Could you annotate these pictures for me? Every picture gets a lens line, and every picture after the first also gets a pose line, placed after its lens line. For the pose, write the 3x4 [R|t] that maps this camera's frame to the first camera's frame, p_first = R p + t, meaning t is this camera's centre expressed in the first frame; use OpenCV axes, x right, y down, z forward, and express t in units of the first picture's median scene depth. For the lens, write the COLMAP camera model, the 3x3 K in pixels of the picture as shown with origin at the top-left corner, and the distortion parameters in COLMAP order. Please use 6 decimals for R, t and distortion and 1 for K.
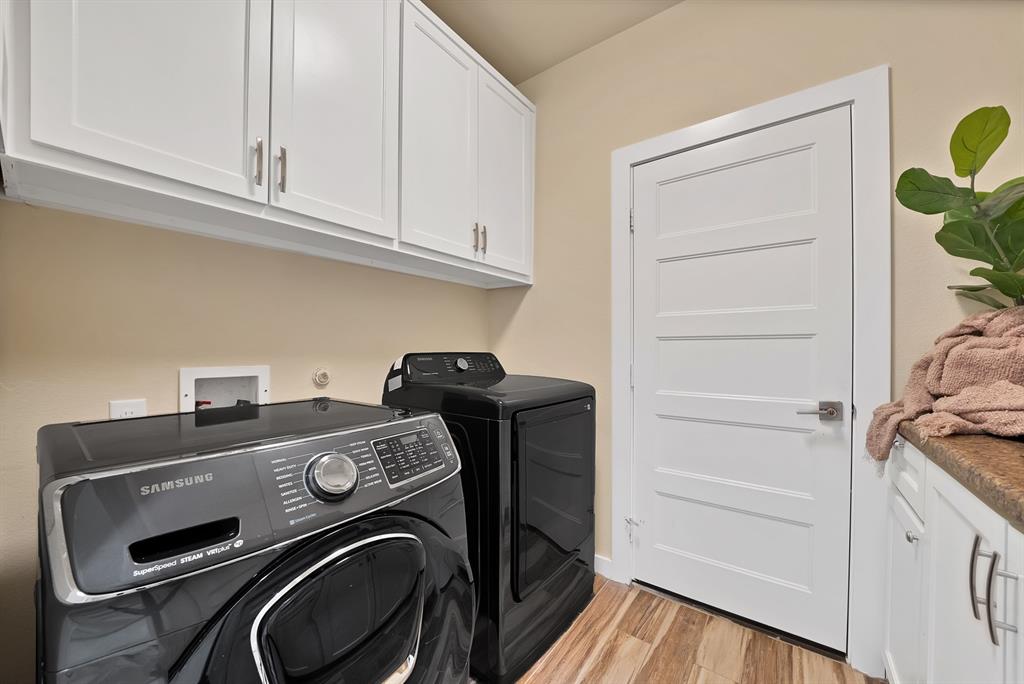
lens RADIAL K [[370.9, 0, 512.3], [0, 370.9, 348.8], [0, 0, 1]] dist [-0.020776, 0.002525]
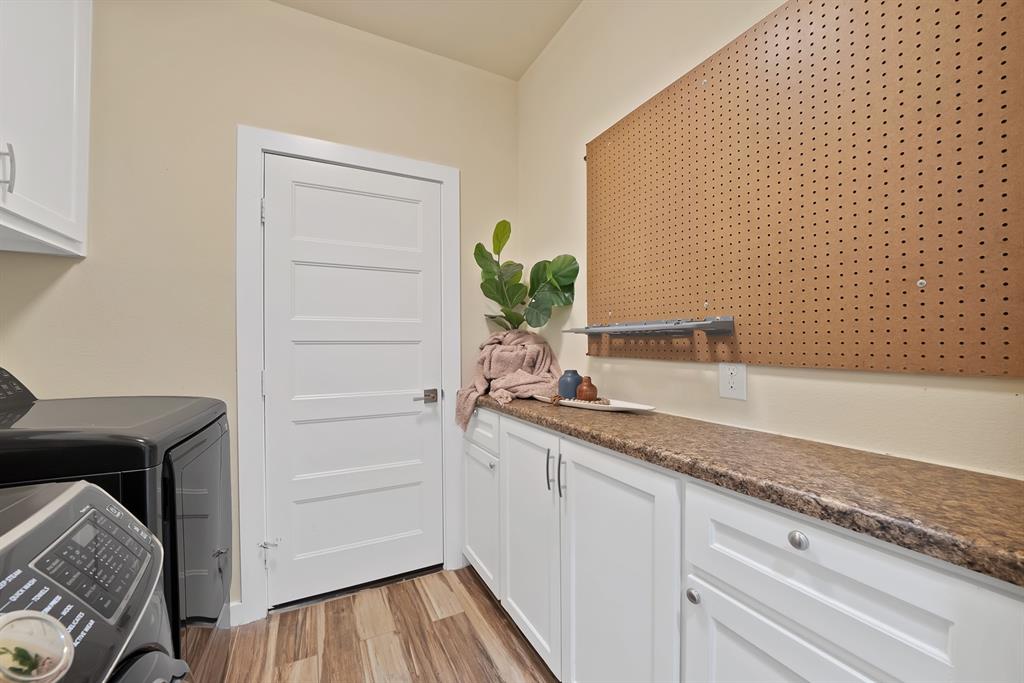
lens RADIAL K [[370.9, 0, 490.4], [0, 370.9, 341.5], [0, 0, 1]] dist [-0.020776, 0.002525]
pose [[0.484314, 0.006313, 0.874871, -0.256053], [0.005448, 0.999933, -0.010232, -0.022680], [-0.874877, 0.009722, 0.484247, 0.106537]]
